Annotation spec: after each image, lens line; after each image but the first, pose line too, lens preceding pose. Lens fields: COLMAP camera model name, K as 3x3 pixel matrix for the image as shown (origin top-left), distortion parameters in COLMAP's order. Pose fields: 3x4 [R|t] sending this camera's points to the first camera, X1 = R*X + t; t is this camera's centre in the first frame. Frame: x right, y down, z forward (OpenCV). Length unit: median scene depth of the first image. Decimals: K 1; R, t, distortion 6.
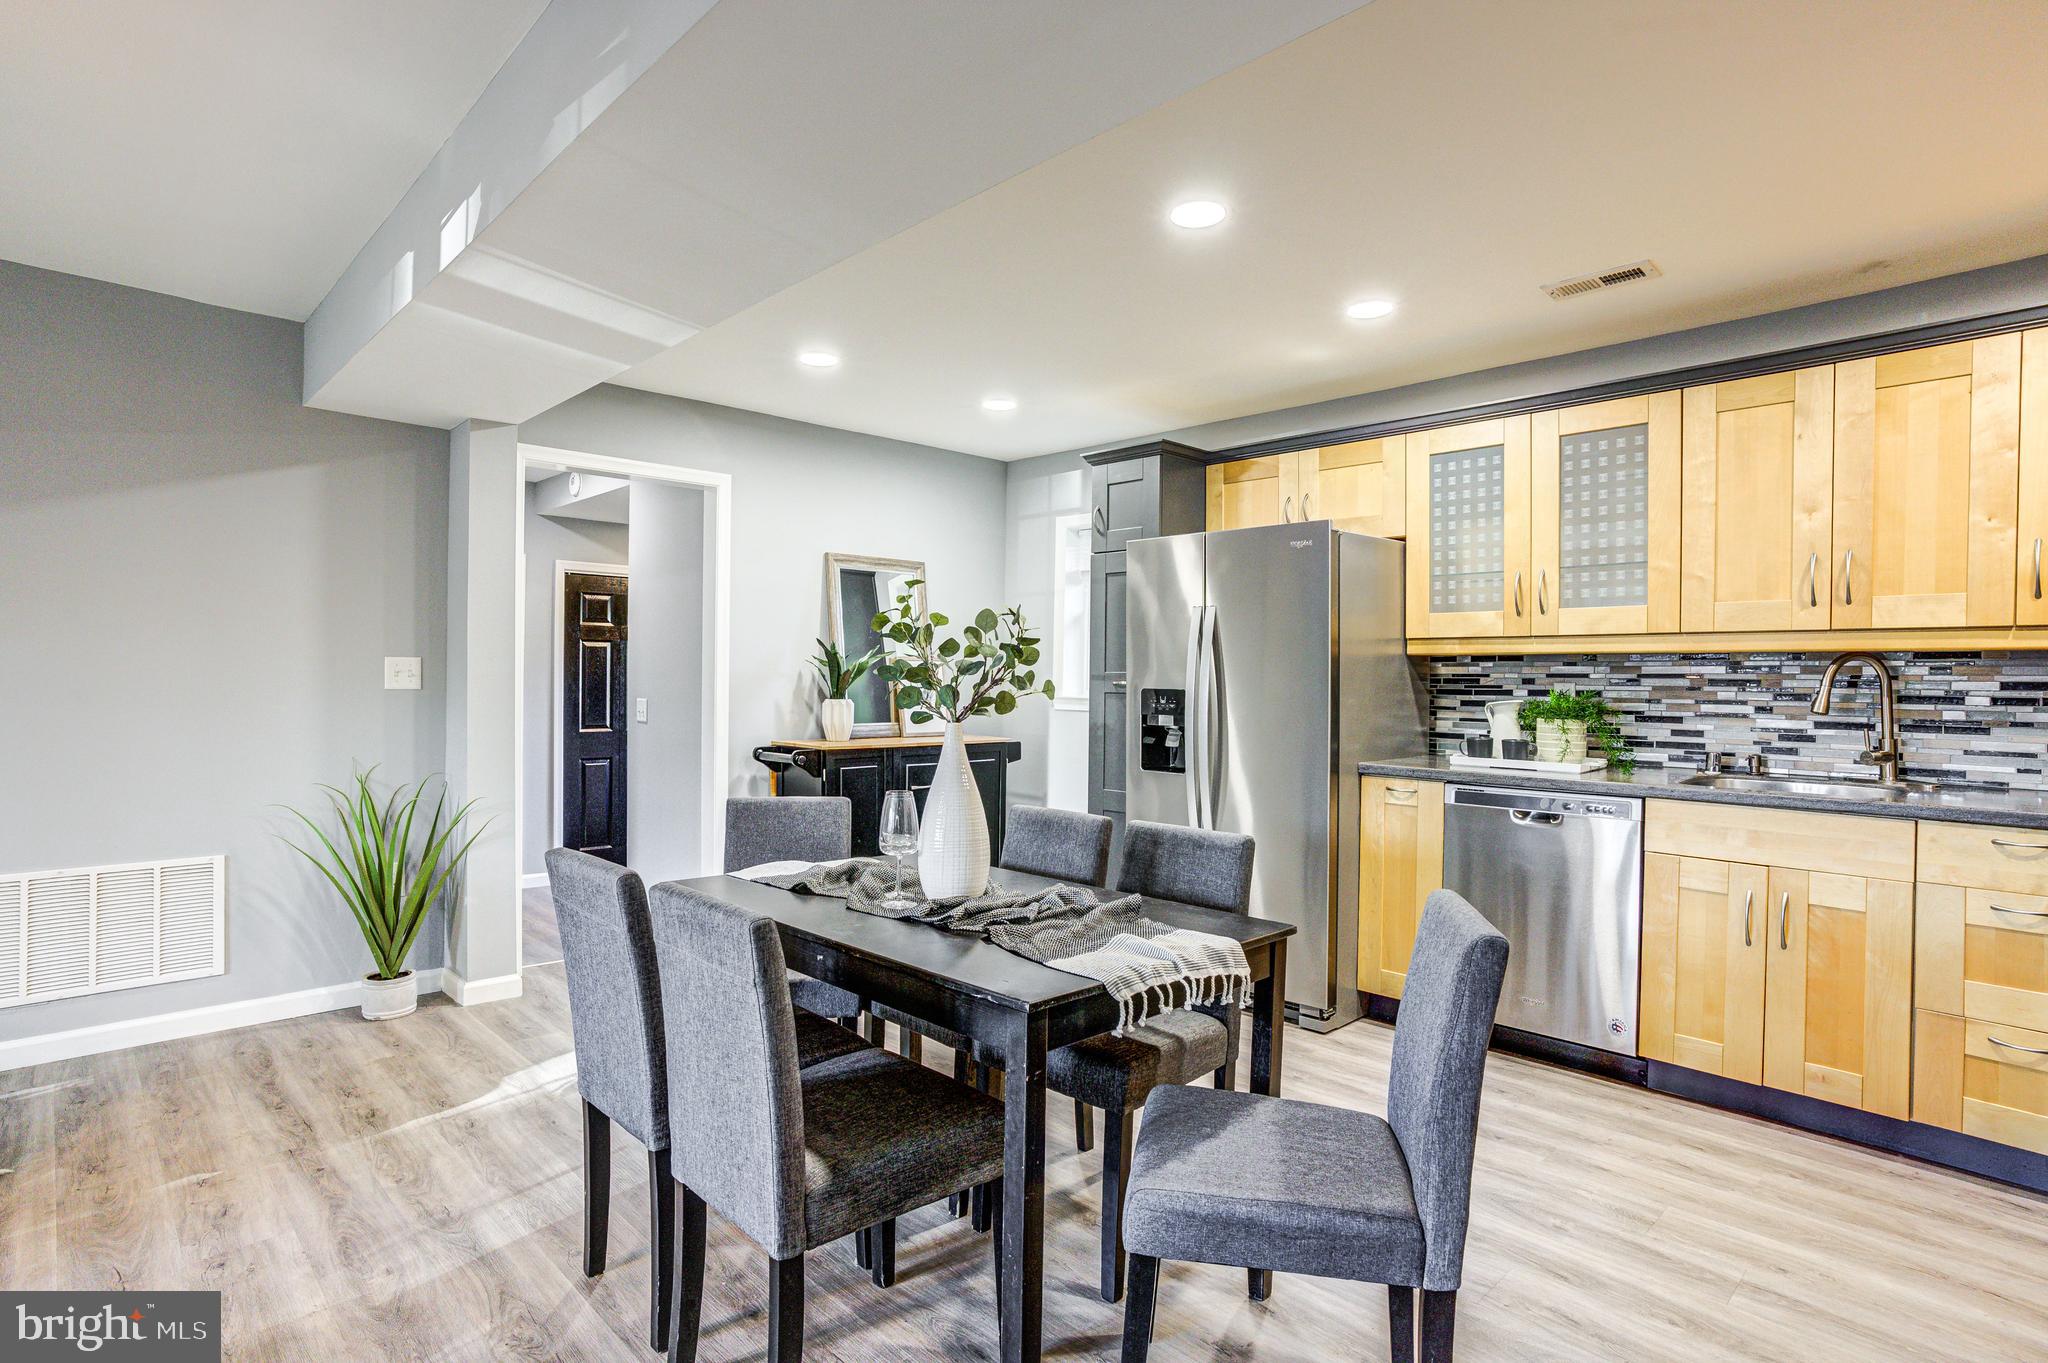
lens RADIAL K [[1036.9, 0, 1023.6], [0, 1036.9, 686.3], [0, 0, 1]] dist [-0.054739, 0.031472]
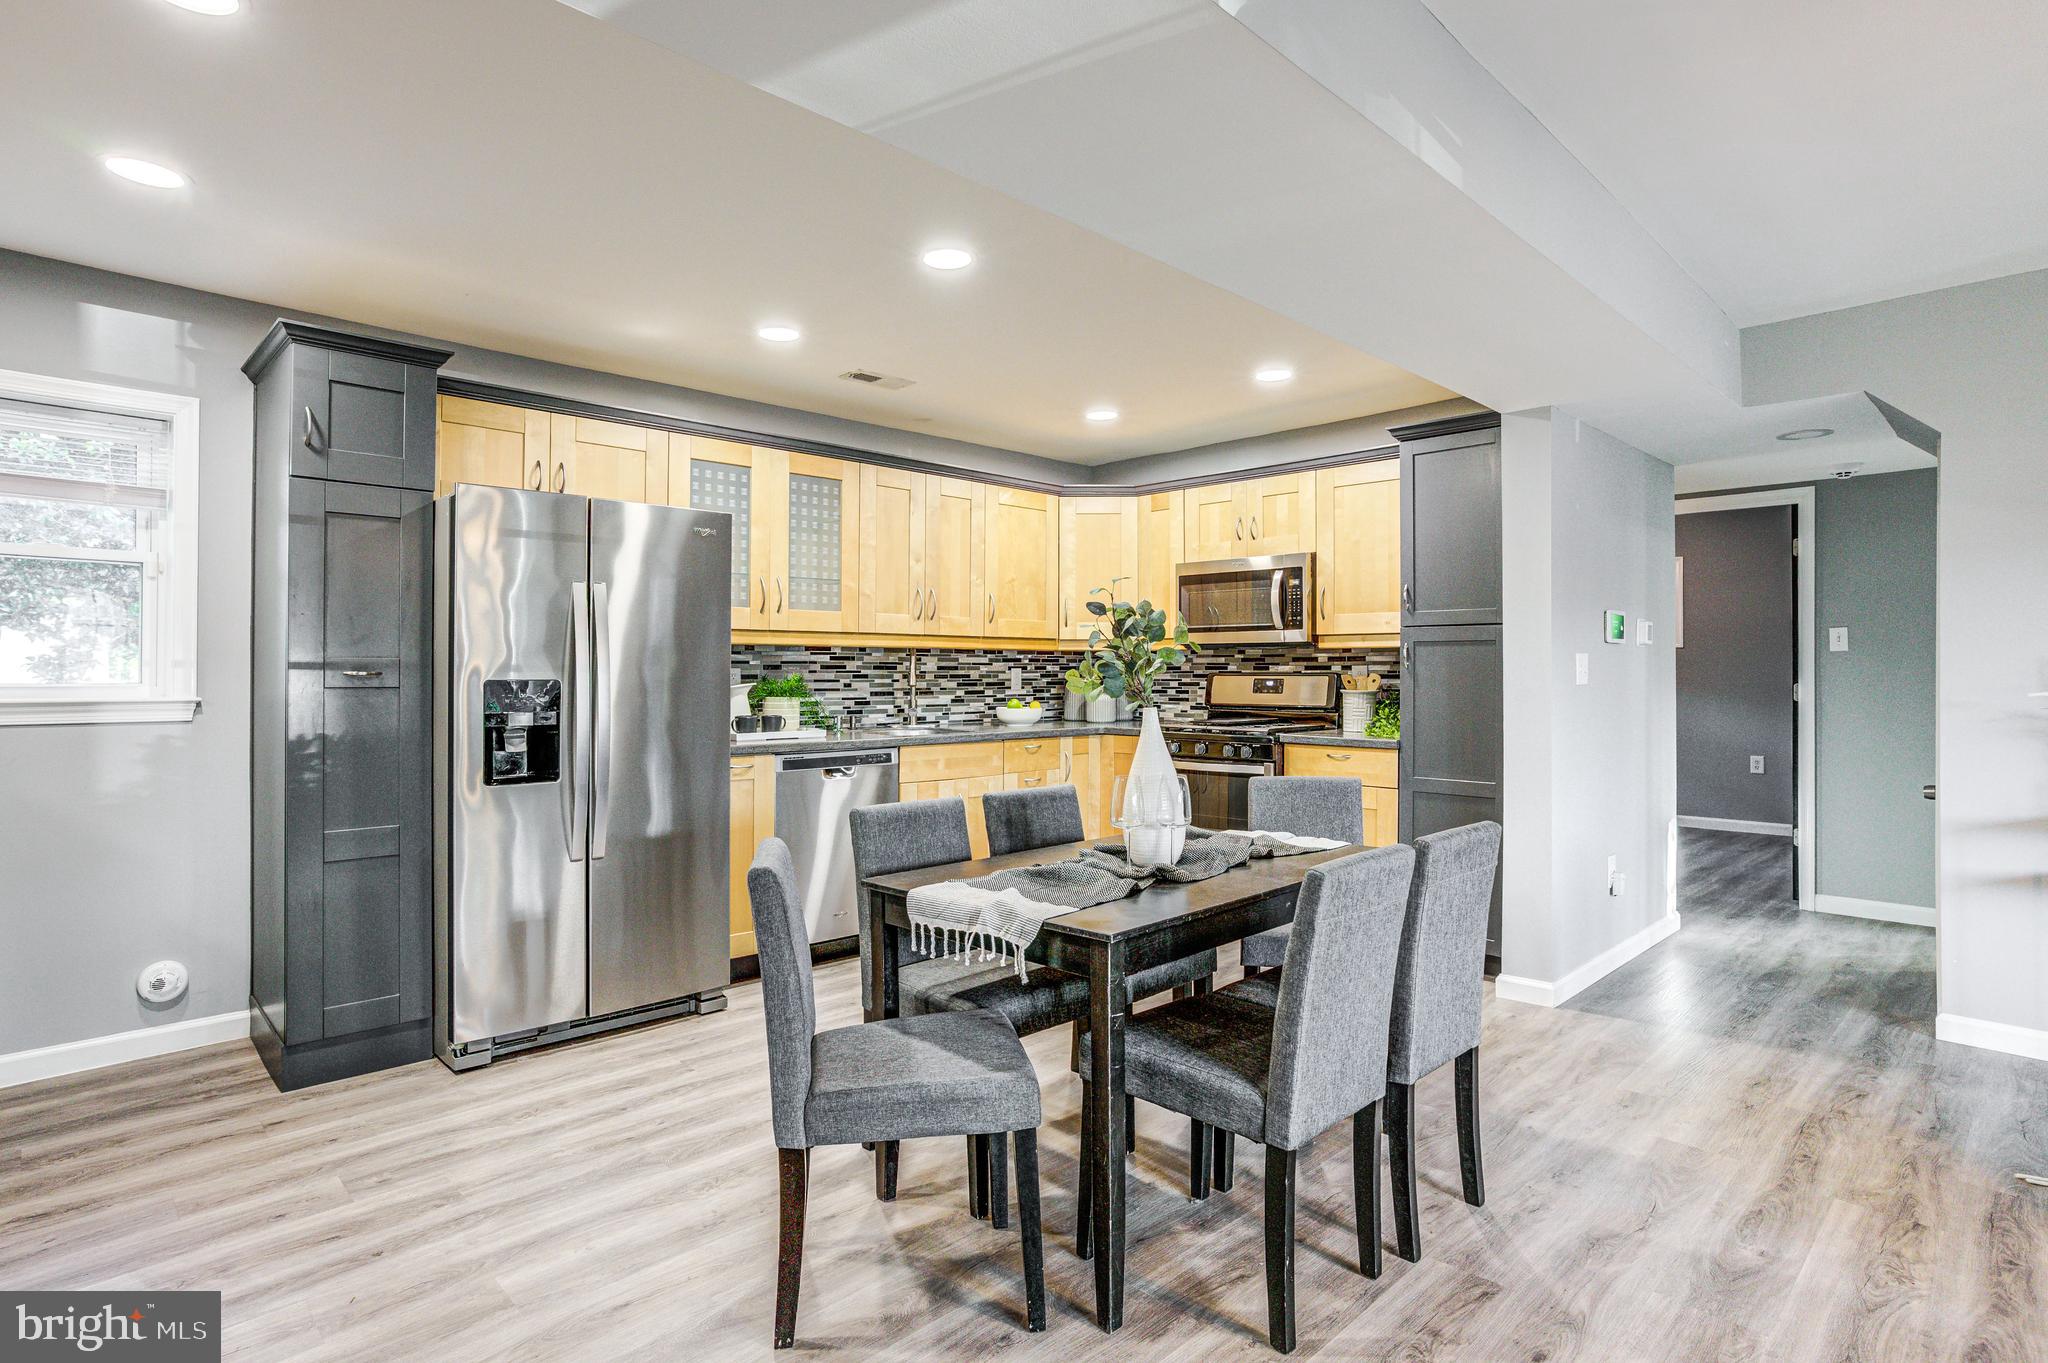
lens RADIAL K [[1036.9, 0, 1019.9], [0, 1036.9, 669.2], [0, 0, 1]] dist [-0.054739, 0.031472]
pose [[0.000062, -0.008083, 0.999967, -0.759478], [0.007192, 0.999941, 0.008082, -0.010556], [-0.999974, 0.007191, 0.000121, 0.723693]]
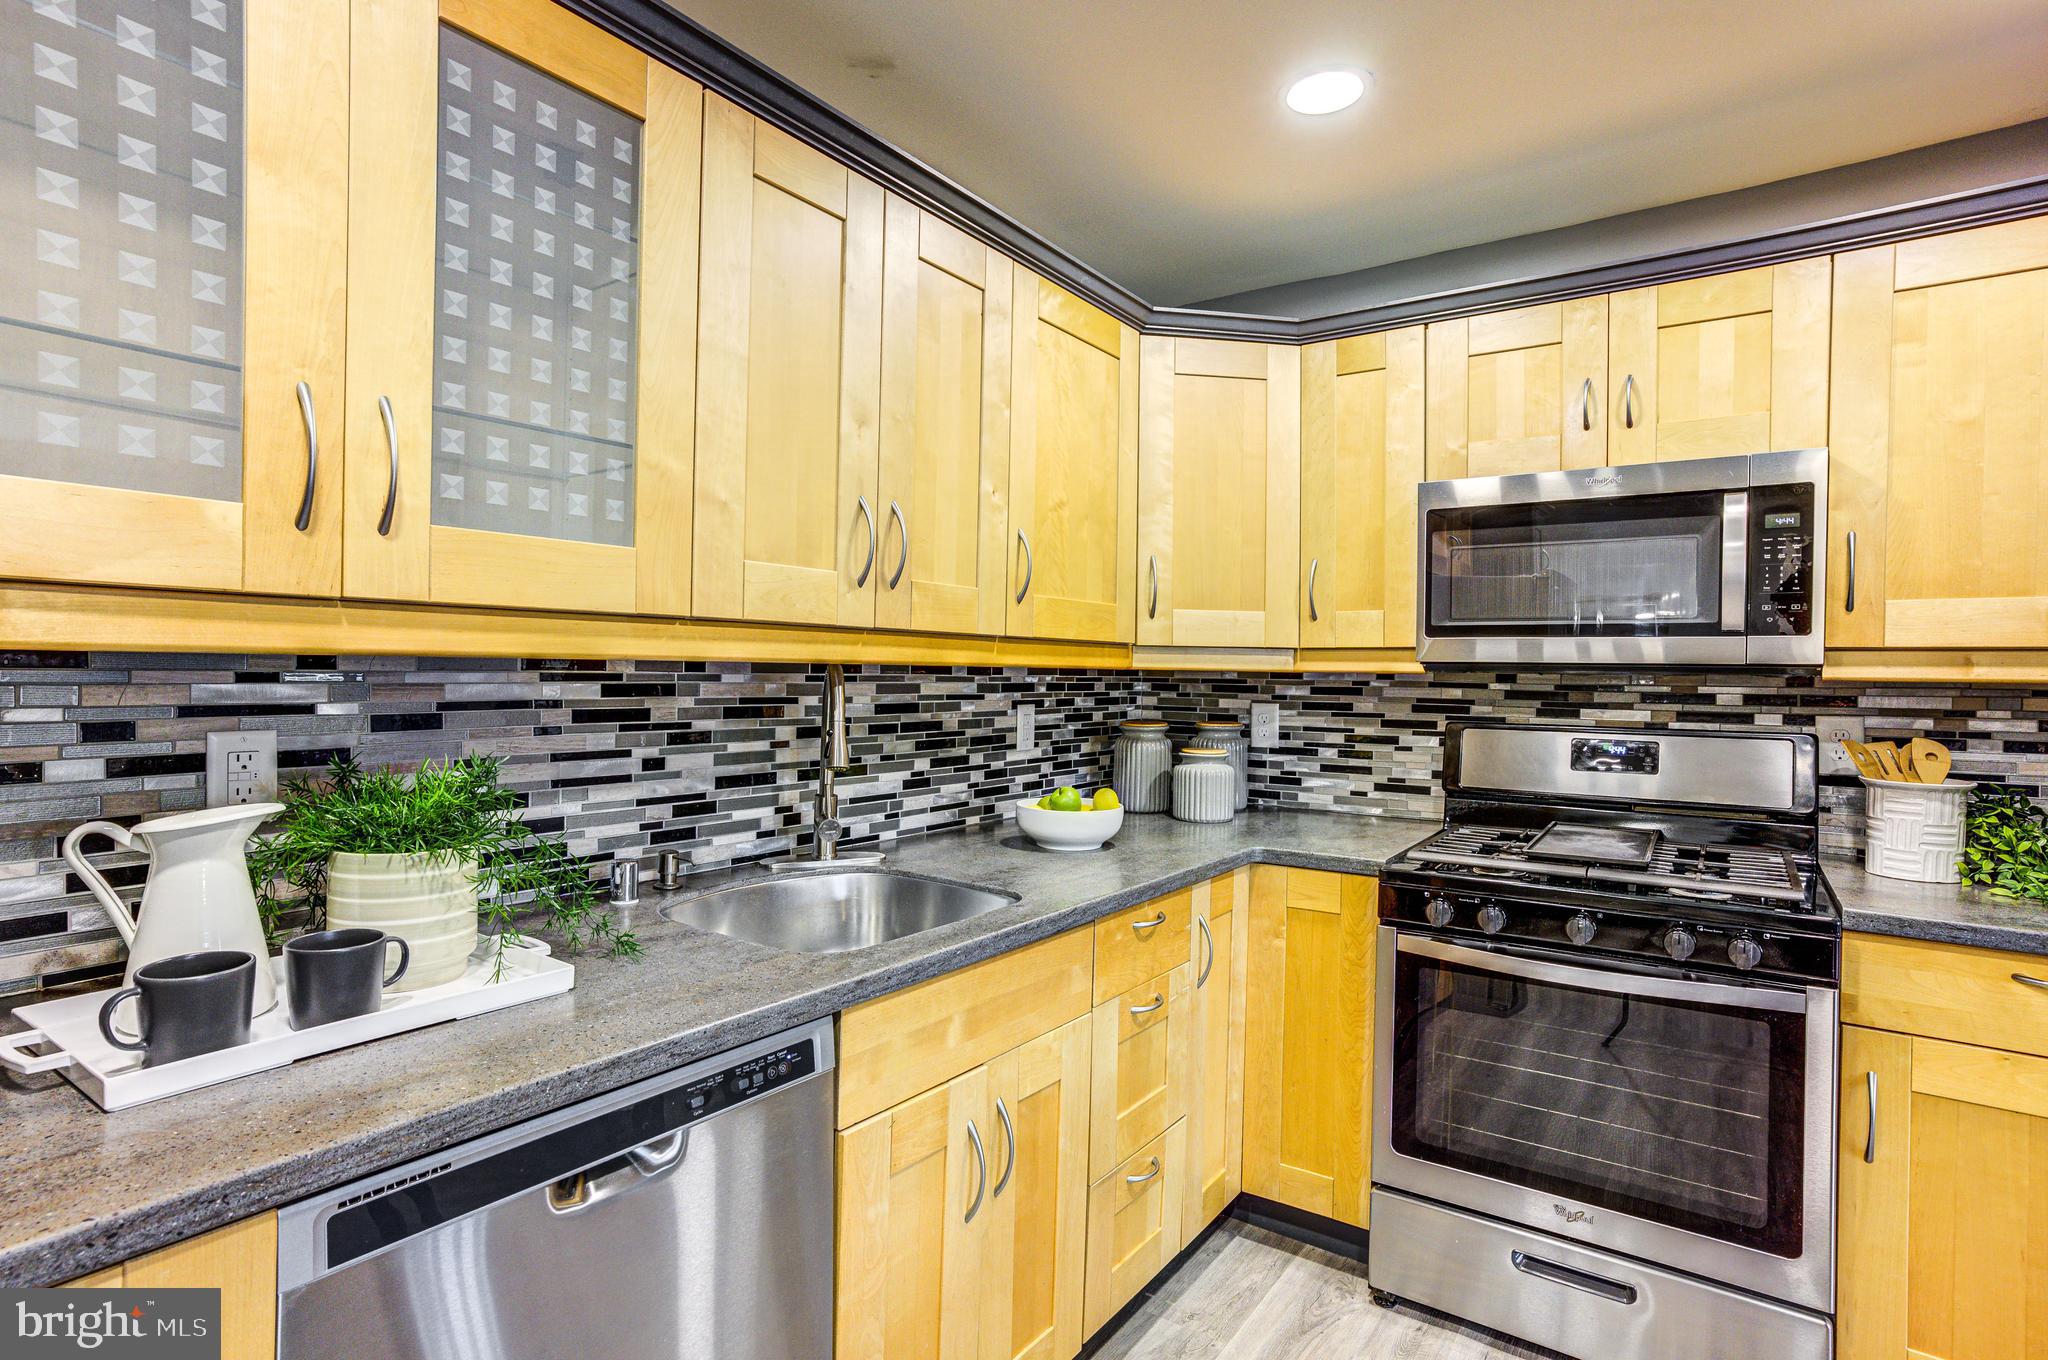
lens RADIAL K [[1036.9, 0, 1017.4], [0, 1036.9, 682.5], [0, 0, 1]] dist [-0.054739, 0.031472]
pose [[-0.178045, -0.022650, 0.983762, 0.153472], [-0.007400, 0.999738, 0.021678, -0.032496], [-0.983994, -0.003420, -0.178166, 0.877972]]
